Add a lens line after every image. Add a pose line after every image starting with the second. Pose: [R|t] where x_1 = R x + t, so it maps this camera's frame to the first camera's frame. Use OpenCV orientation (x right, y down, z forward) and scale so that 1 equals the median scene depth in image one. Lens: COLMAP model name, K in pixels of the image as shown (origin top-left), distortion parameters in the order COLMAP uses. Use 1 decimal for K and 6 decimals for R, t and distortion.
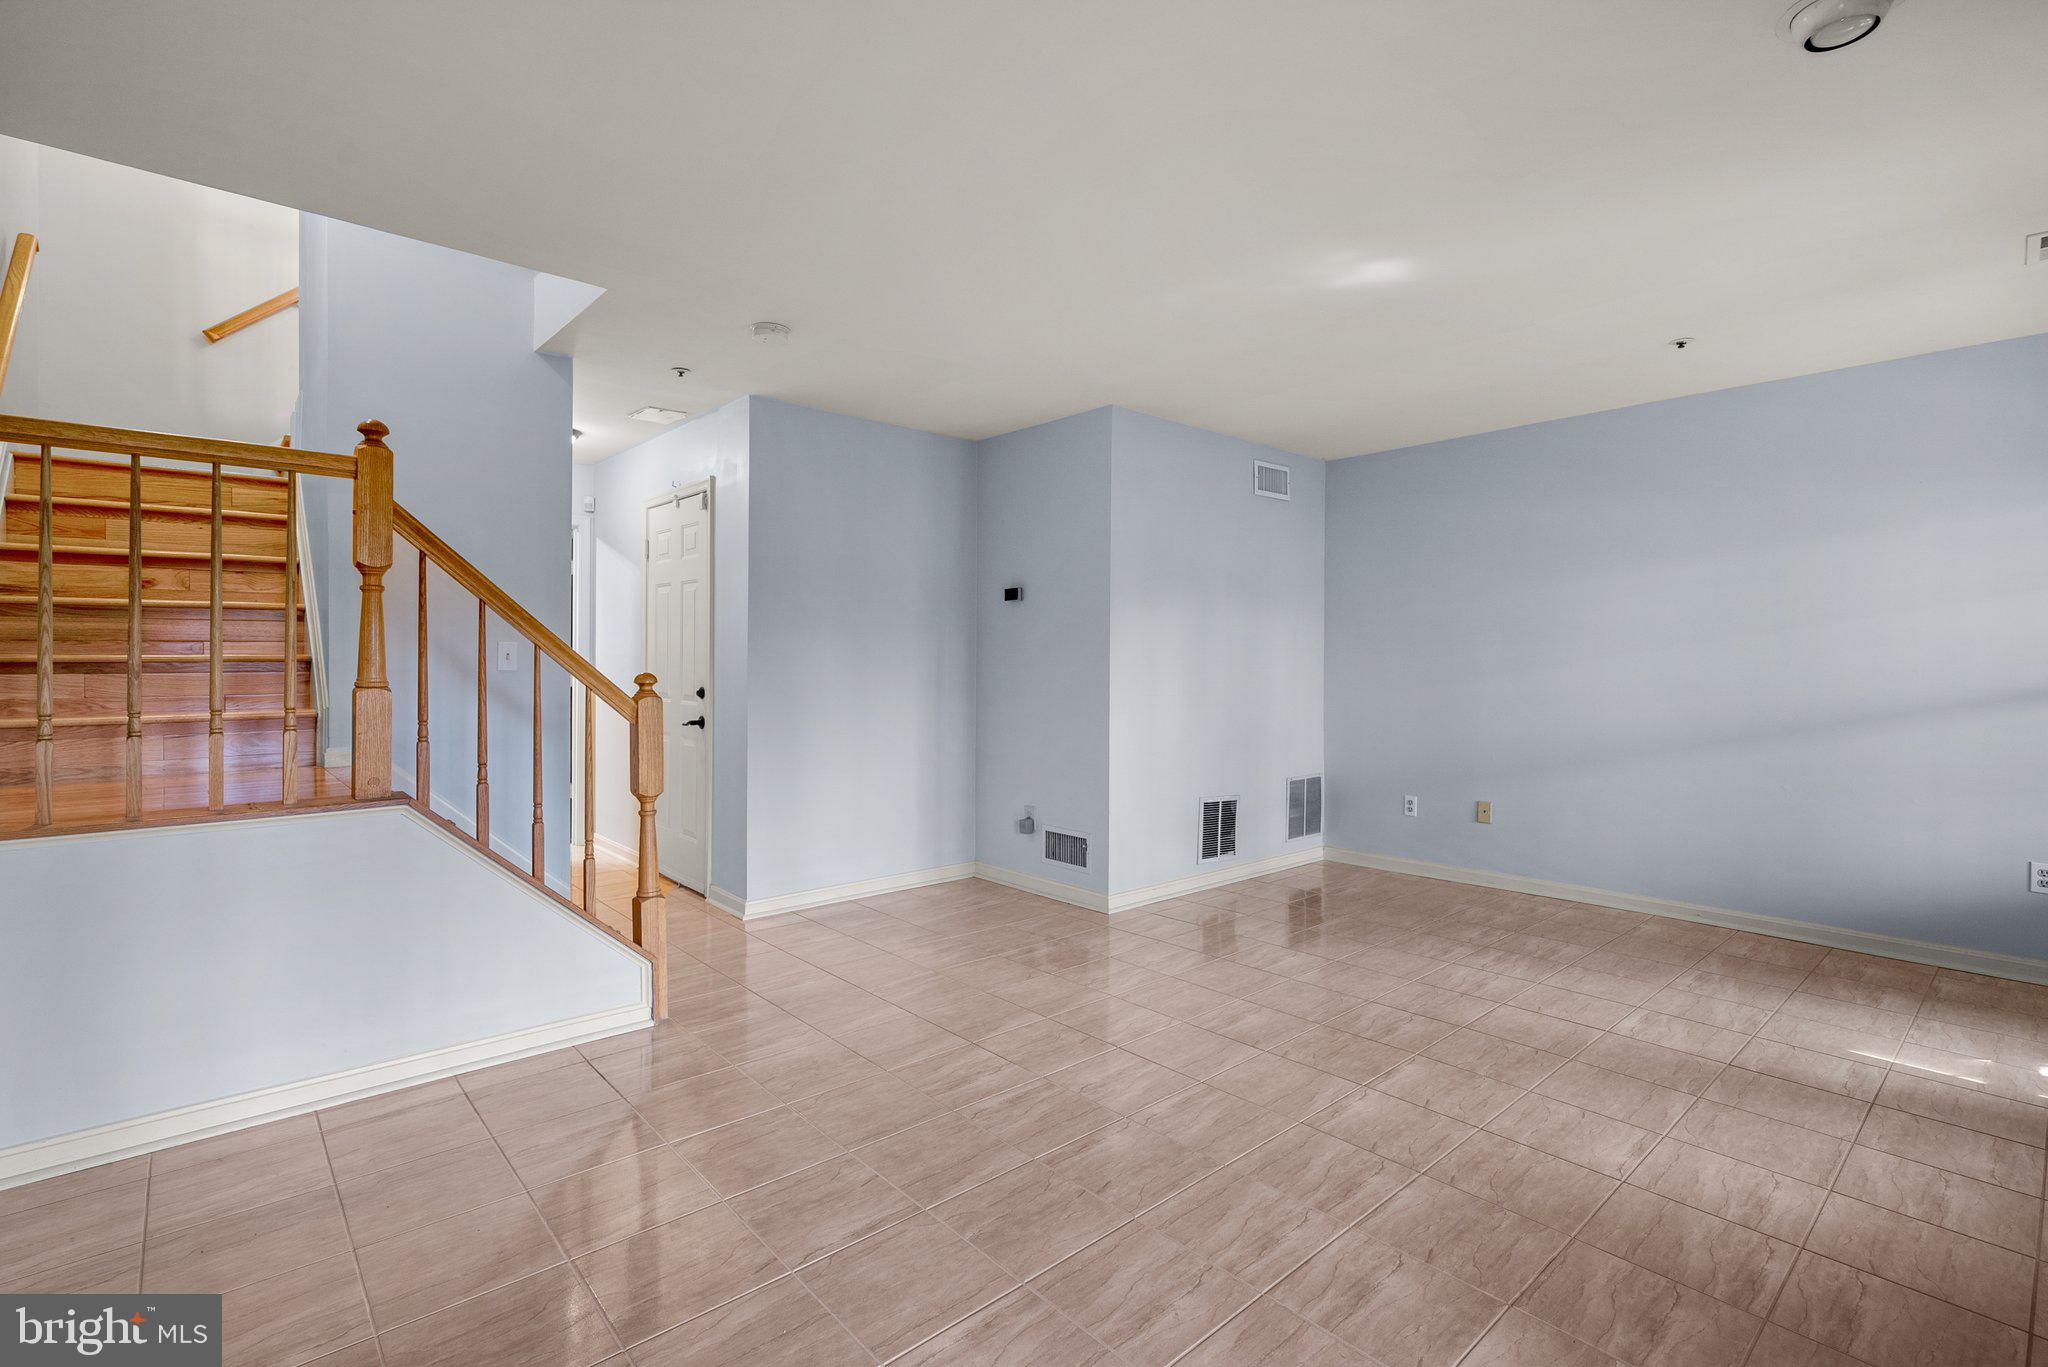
lens RADIAL K [[934.5, 0, 1024.0], [0, 934.5, 683.5], [0, 0, 1]] dist [-0.000185, 0.000396]
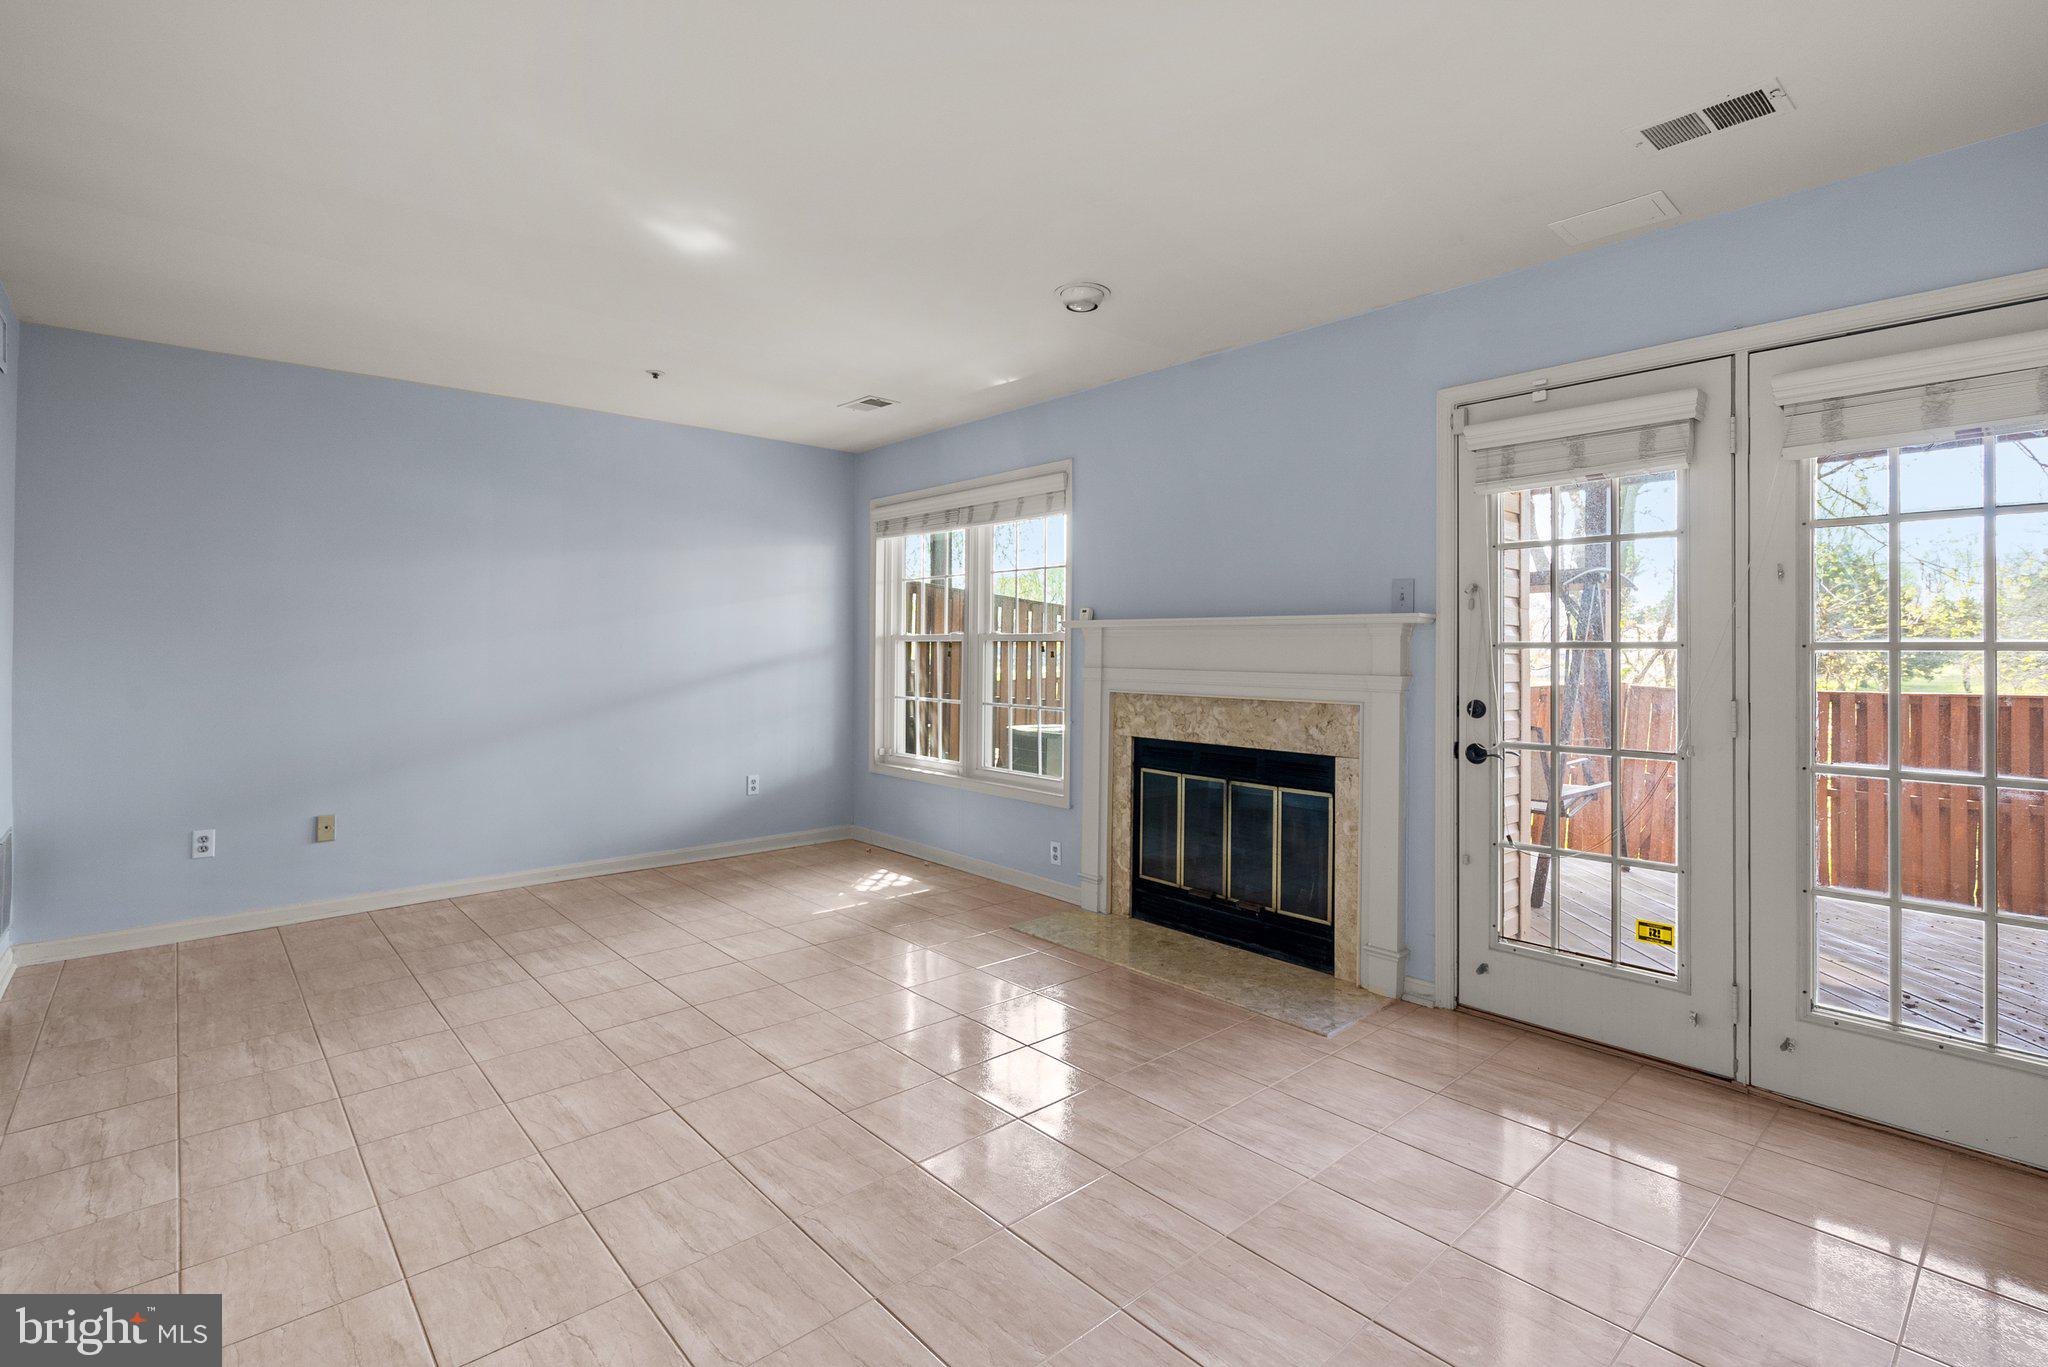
lens RADIAL K [[949.2, 0, 1019.4], [0, 949.2, 639.0], [0, 0, 1]] dist [-0.001499, -0.000085]
pose [[0.001135, 0.003940, 0.999992, -0.692918], [0.021854, 0.999753, -0.003964, -0.024055], [-0.999761, 0.021859, 0.001049, 0.781186]]
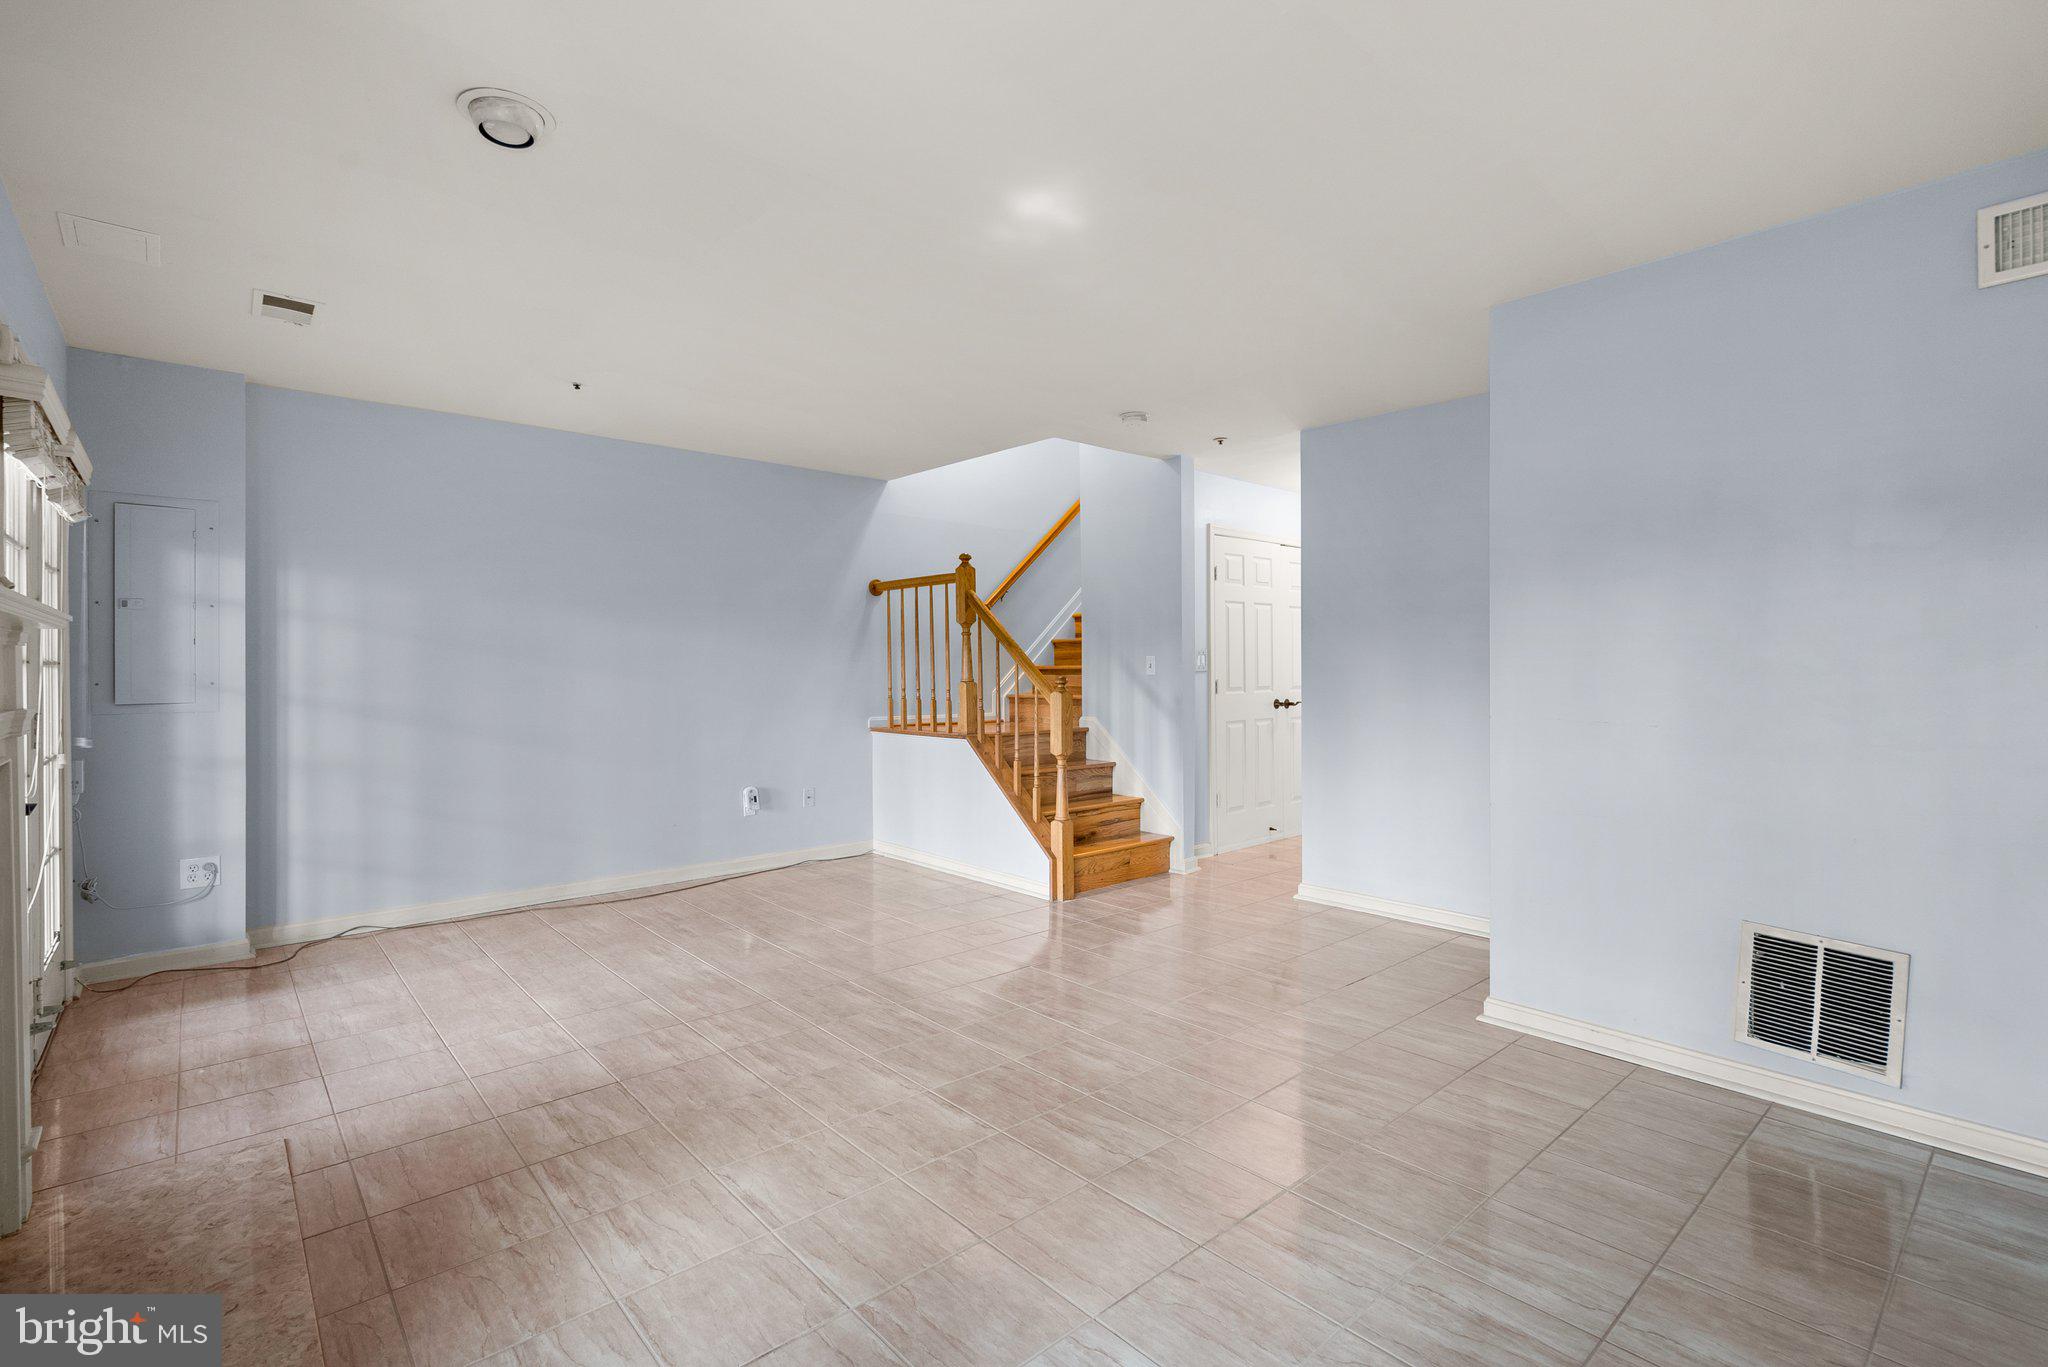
lens RADIAL K [[955.8, 0, 1024.0], [0, 955.8, 683.5], [0, 0, 1]] dist [-0.007651, -0.000234]
pose [[-0.004796, 0.012963, -0.999904, 1.458233], [-0.024555, 0.999613, 0.013077, -0.021369], [0.999687, 0.024616, -0.004476, 1.161348]]
